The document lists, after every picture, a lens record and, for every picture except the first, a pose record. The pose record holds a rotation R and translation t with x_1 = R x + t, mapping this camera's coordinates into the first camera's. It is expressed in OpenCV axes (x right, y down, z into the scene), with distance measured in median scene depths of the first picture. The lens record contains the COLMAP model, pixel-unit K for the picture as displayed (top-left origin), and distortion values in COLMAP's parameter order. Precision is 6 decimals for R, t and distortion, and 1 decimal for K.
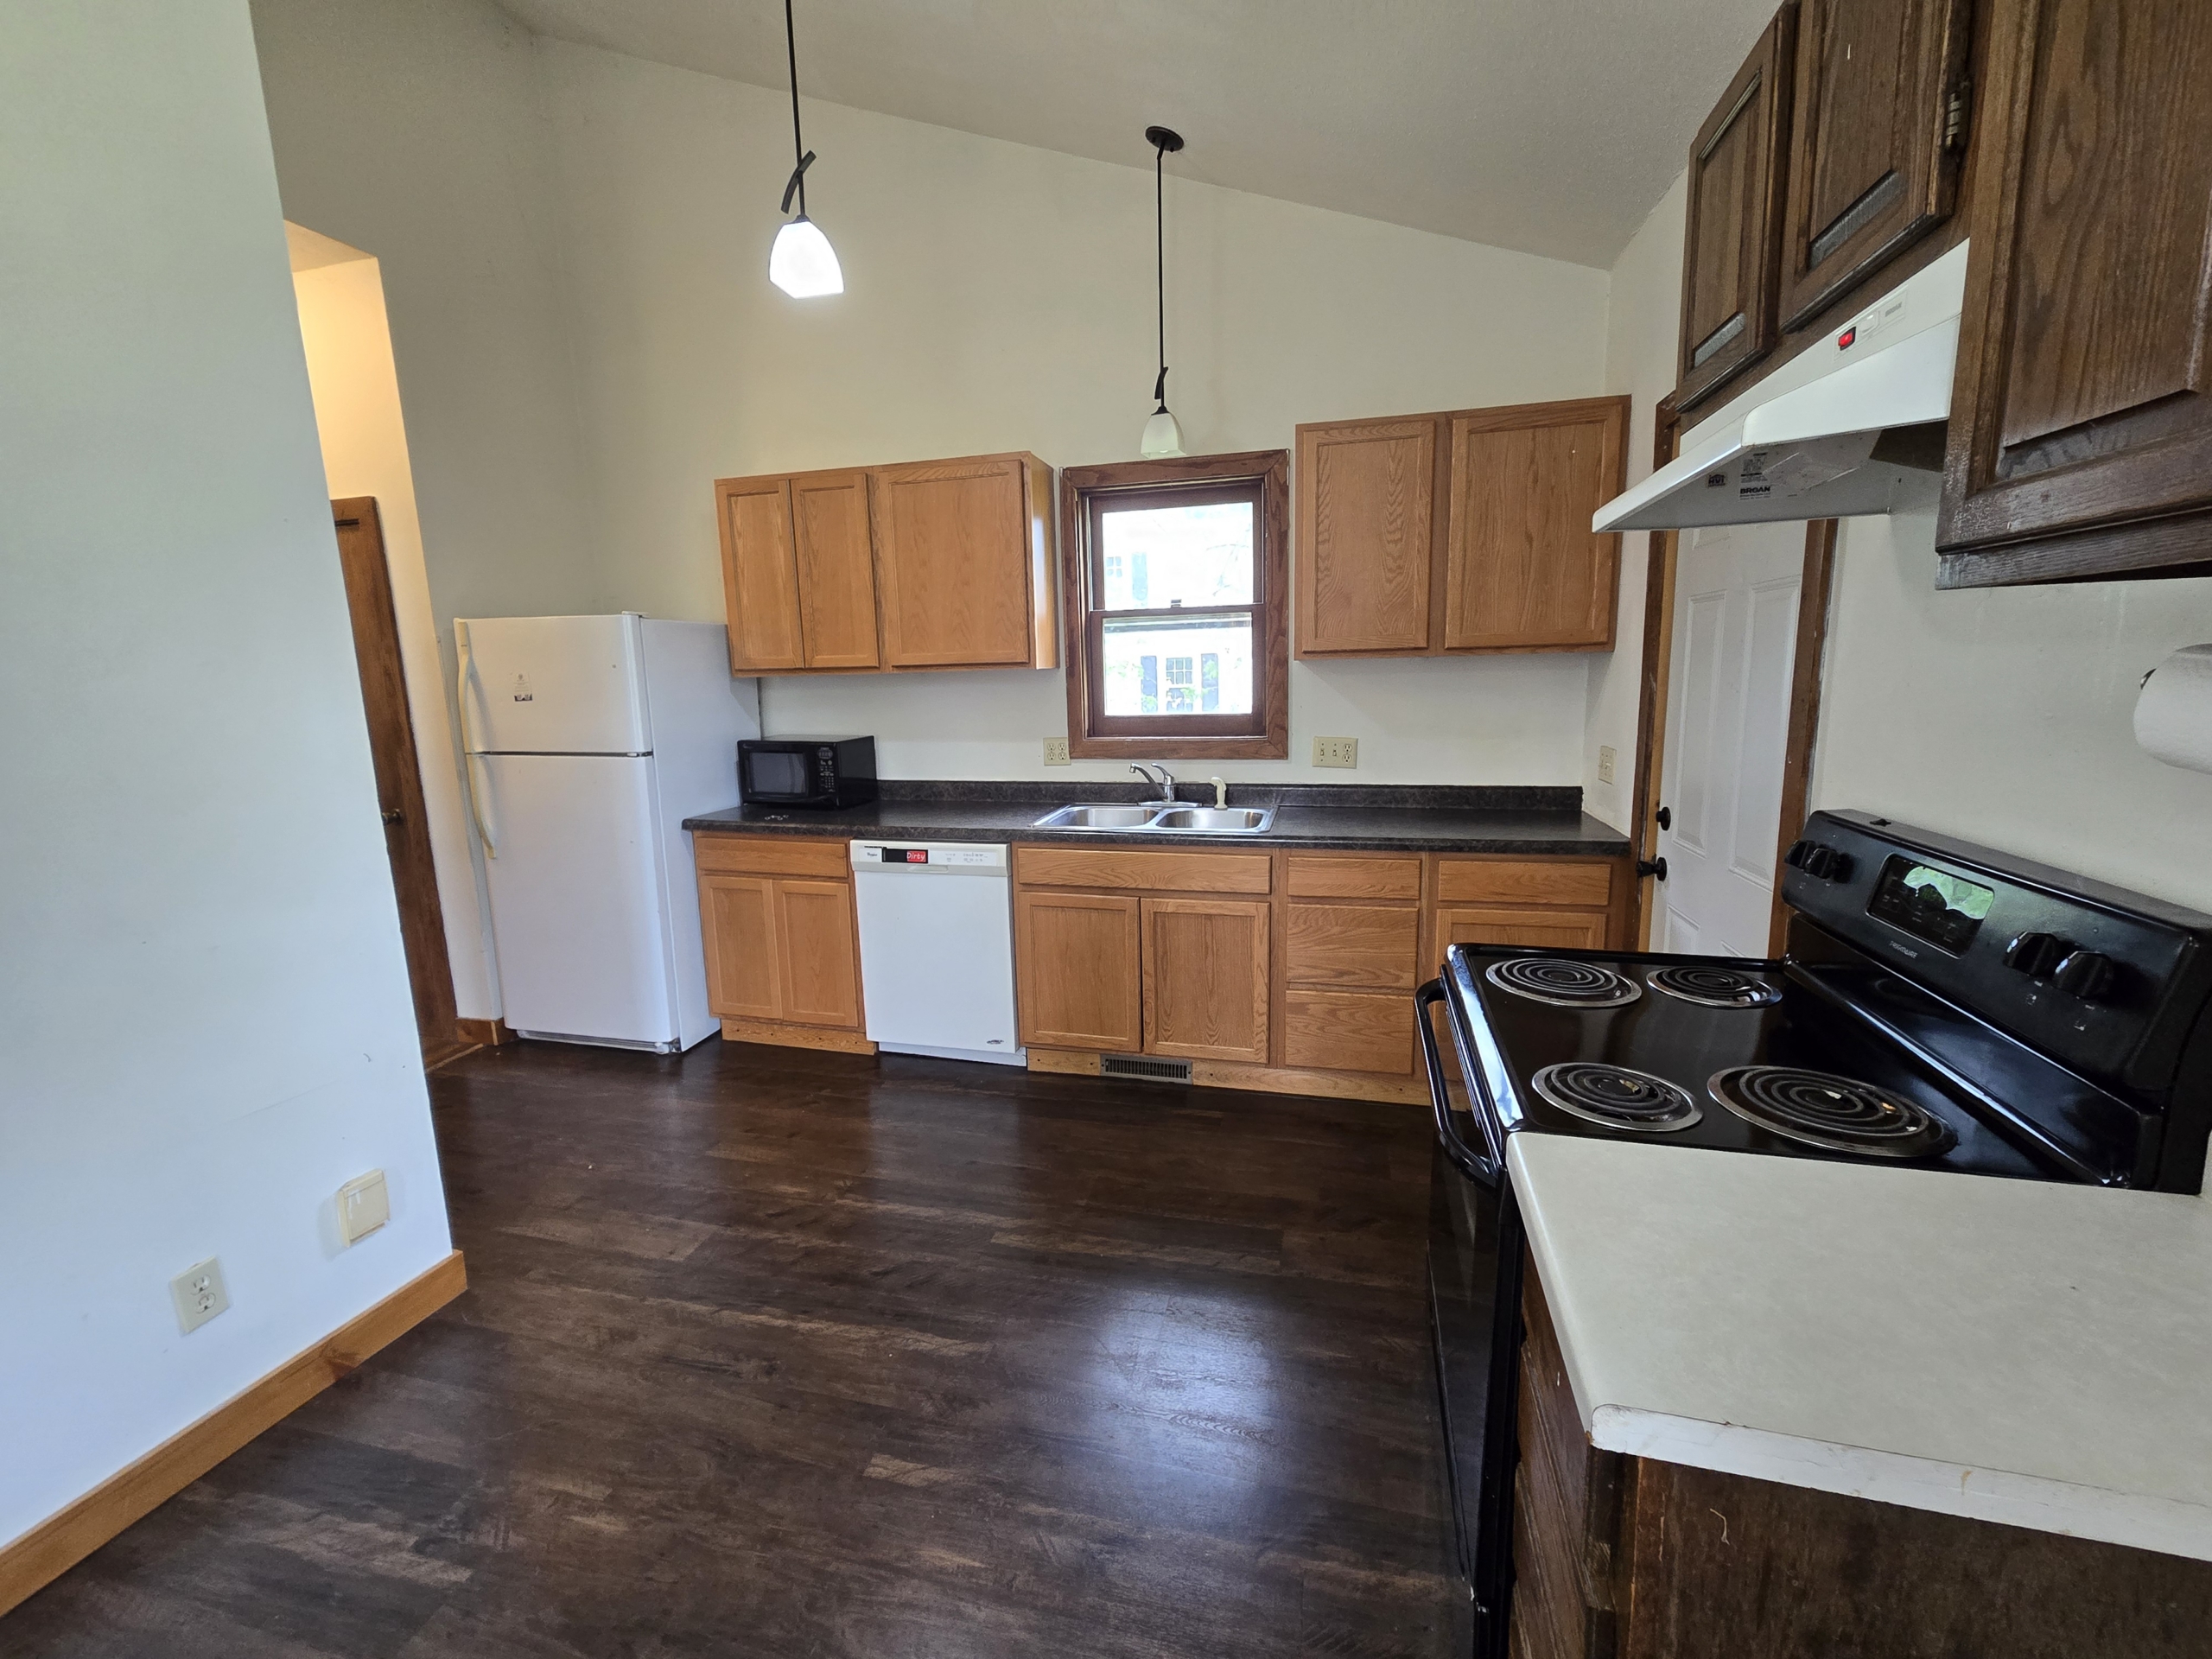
lens RADIAL K [[911.0, 0, 1103.3], [0, 911.0, 821.4], [0, 0, 1]] dist [-0.000043, 0.000347]
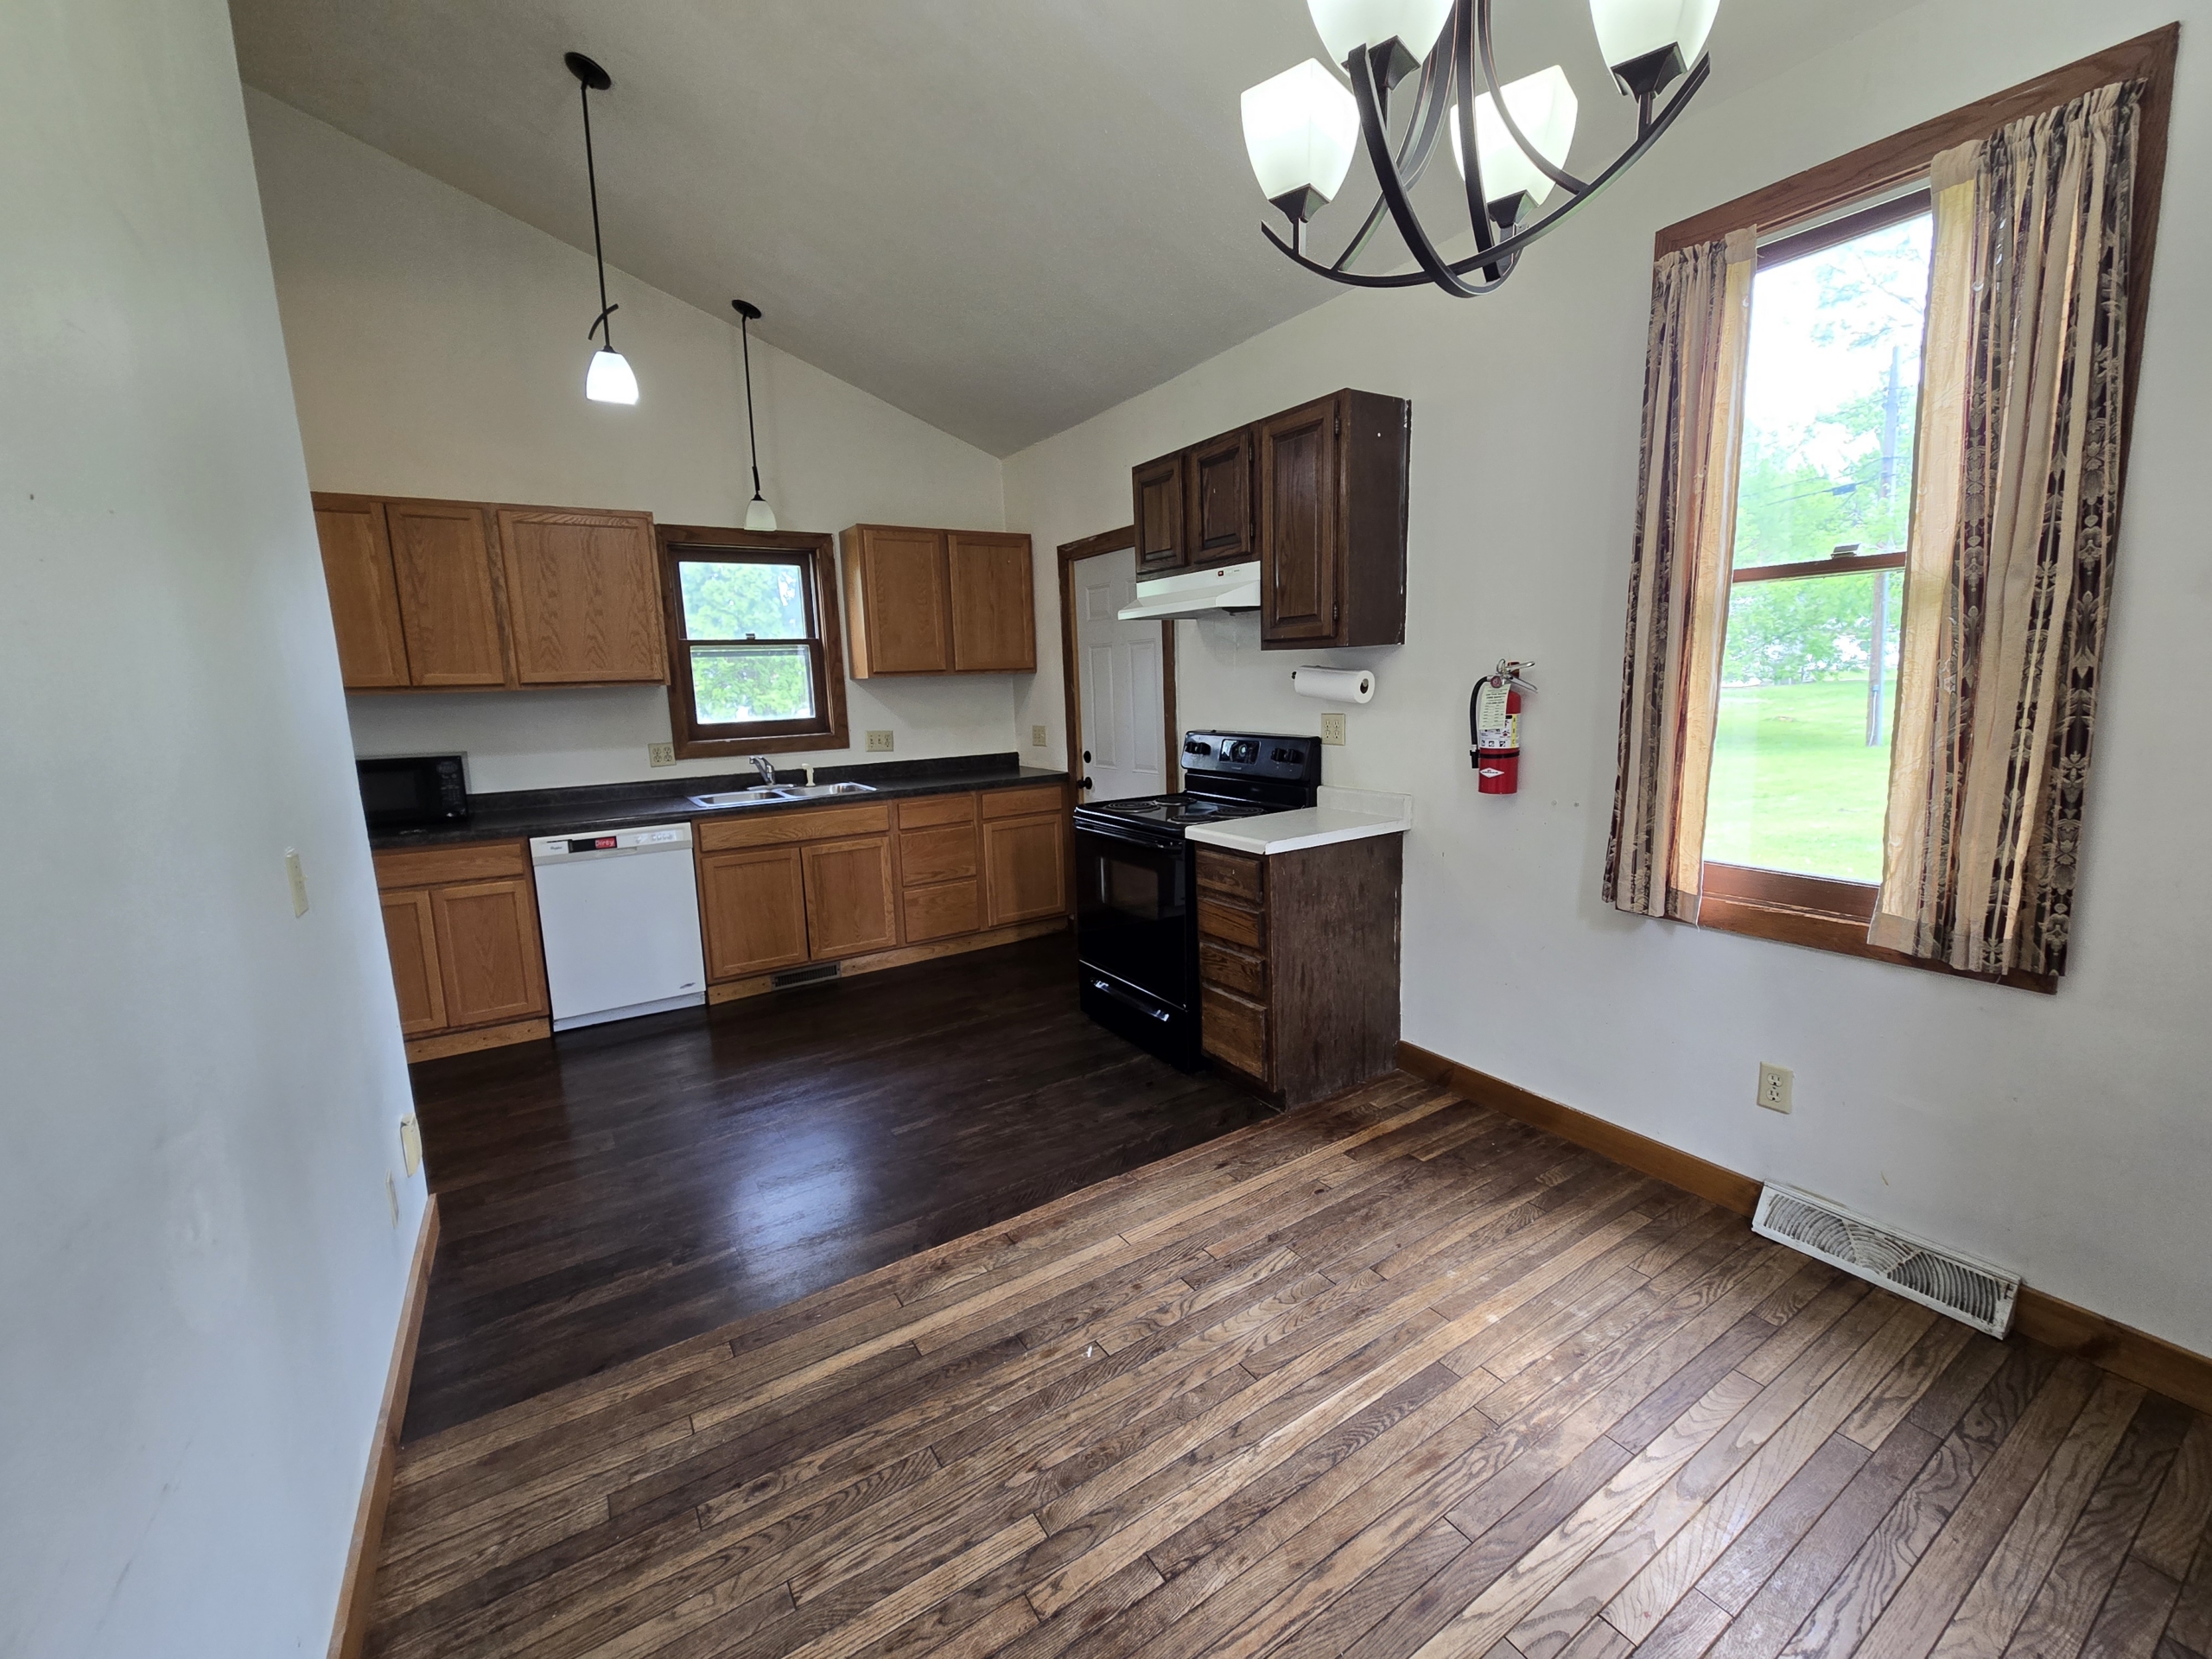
lens RADIAL K [[911.0, 0, 1103.3], [0, 911.0, 821.4], [0, 0, 1]] dist [-0.000043, 0.000347]
pose [[0.673795, -0.112779, 0.730261, -0.622941], [0.136510, 0.990271, 0.026980, 0.066032], [-0.726199, 0.081509, 0.682635, -0.272588]]
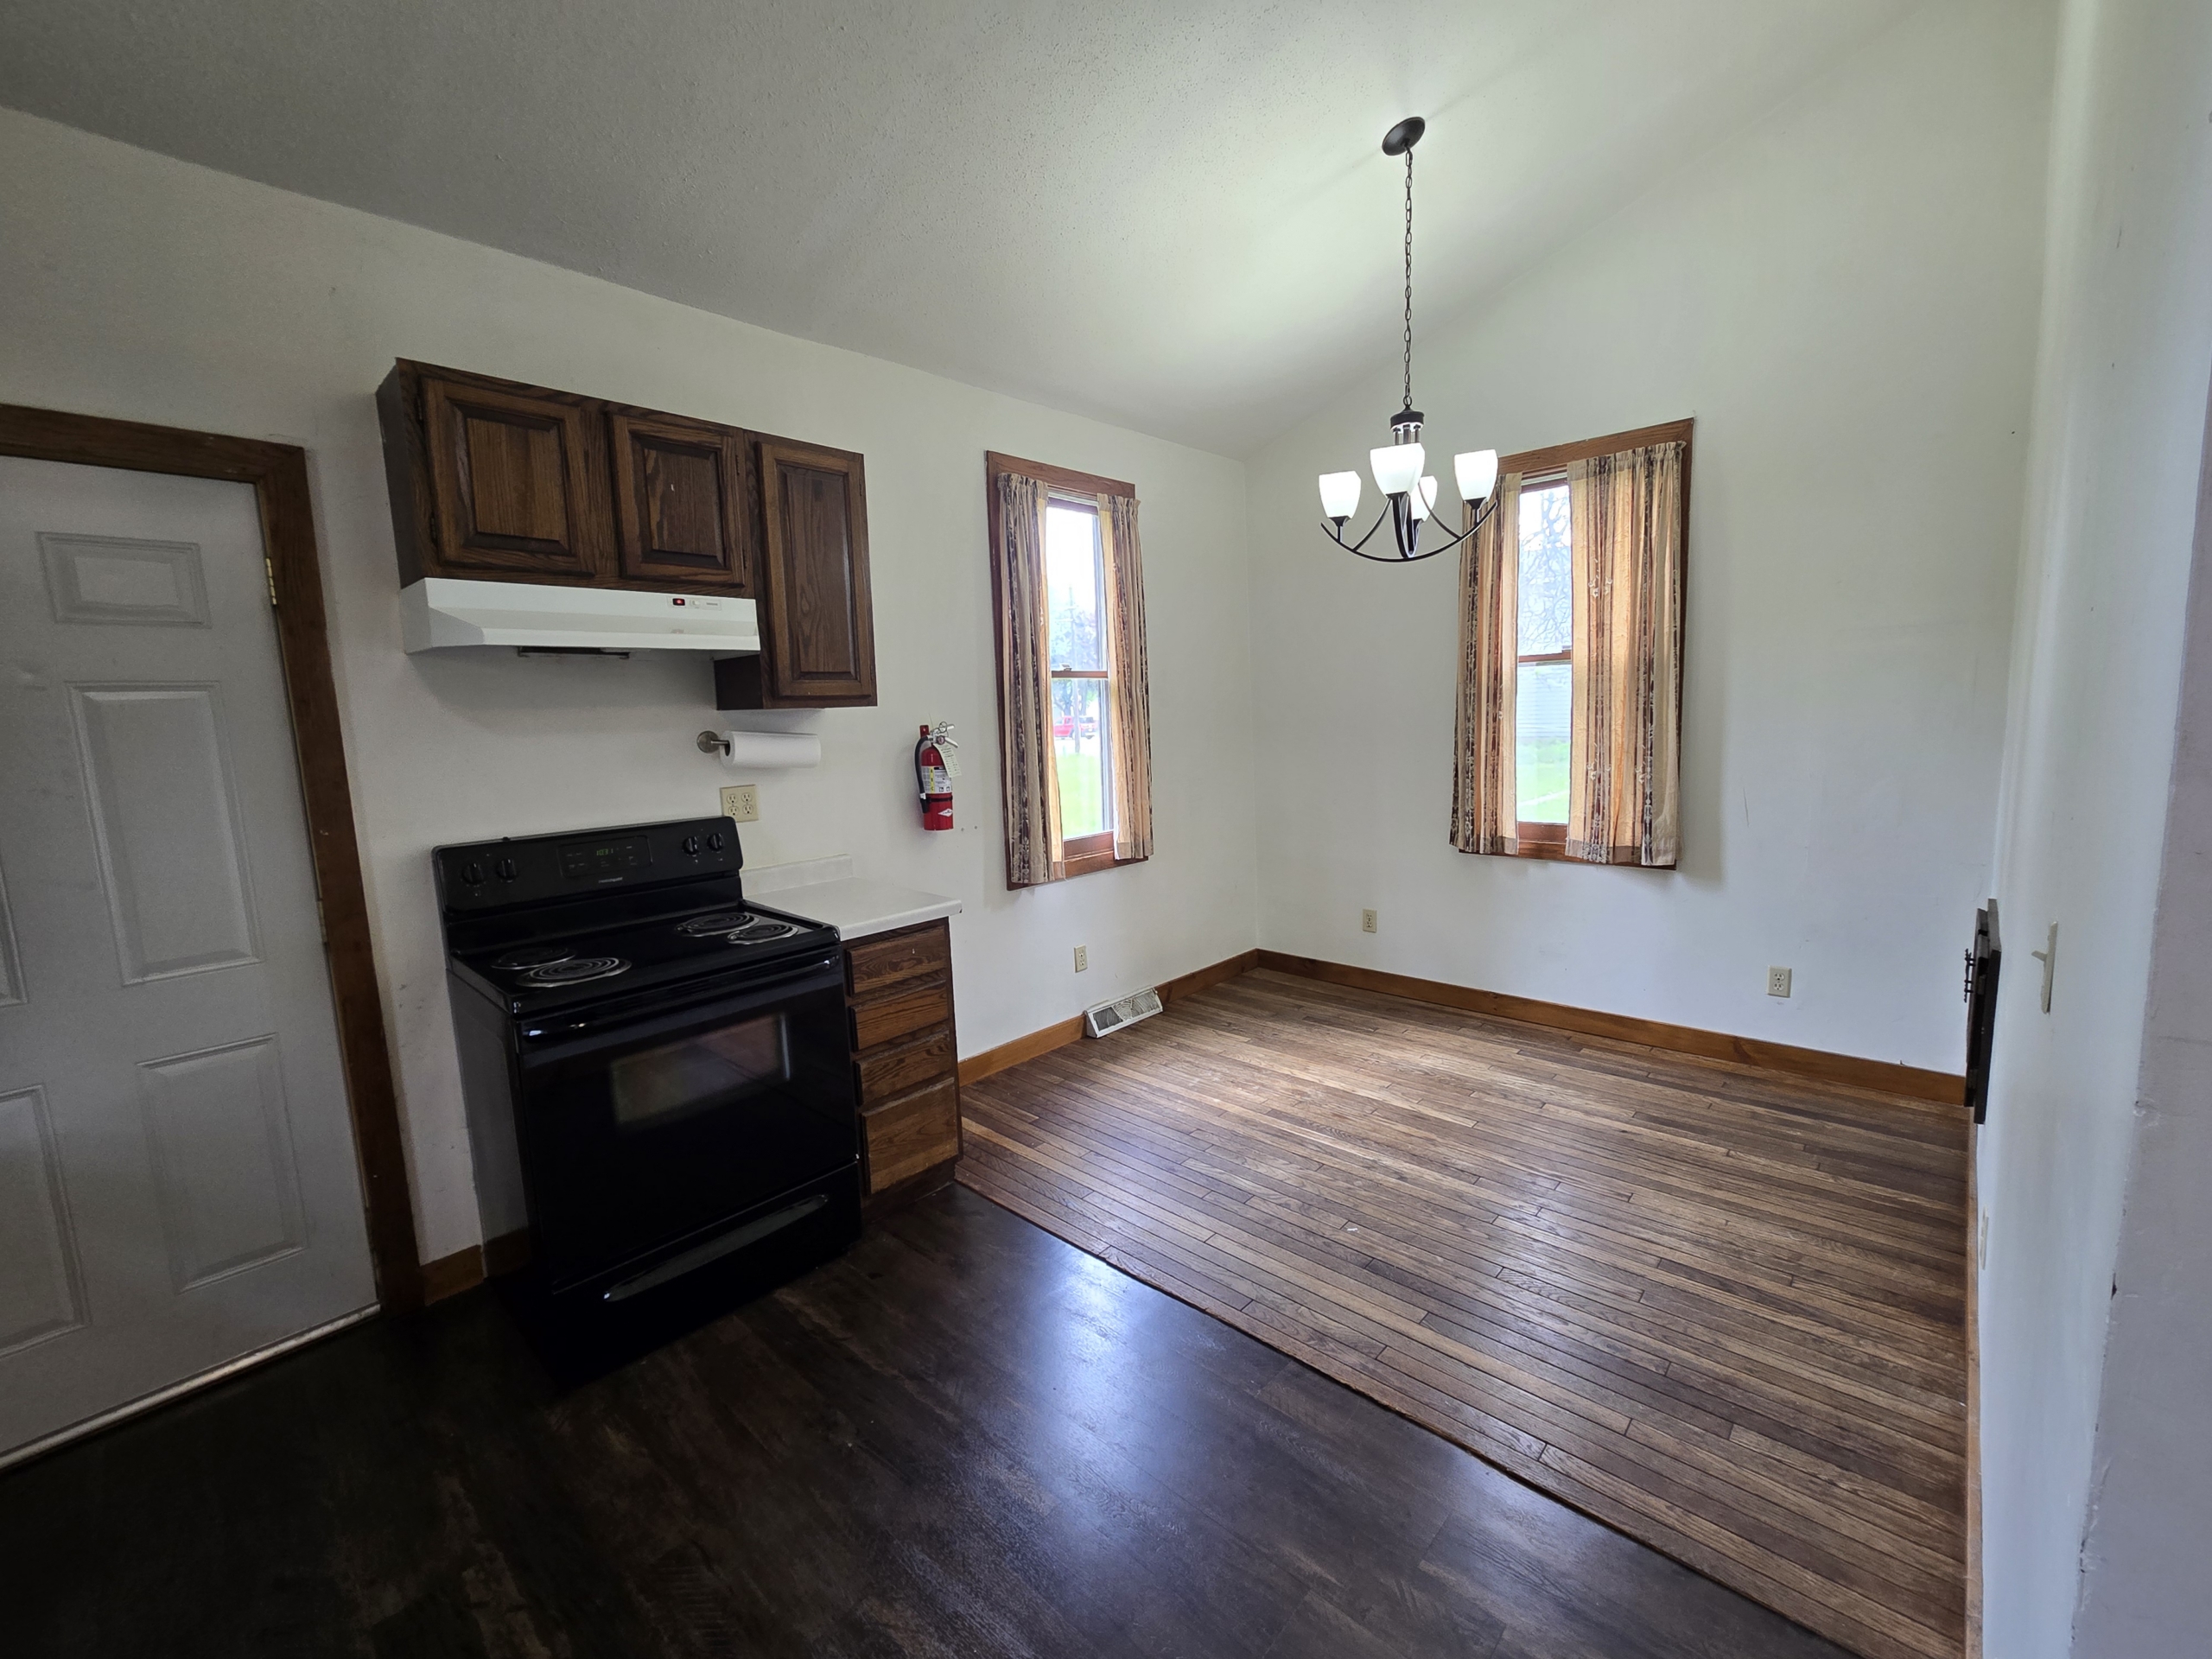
lens RADIAL K [[911.0, 0, 1103.3], [0, 911.0, 821.4], [0, 0, 1]] dist [-0.000043, 0.000347]
pose [[-0.882220, 0.004327, 0.470818, -0.408108], [0.138442, 0.958139, 0.250607, -0.131640], [-0.450025, 0.286271, -0.845888, 0.834680]]
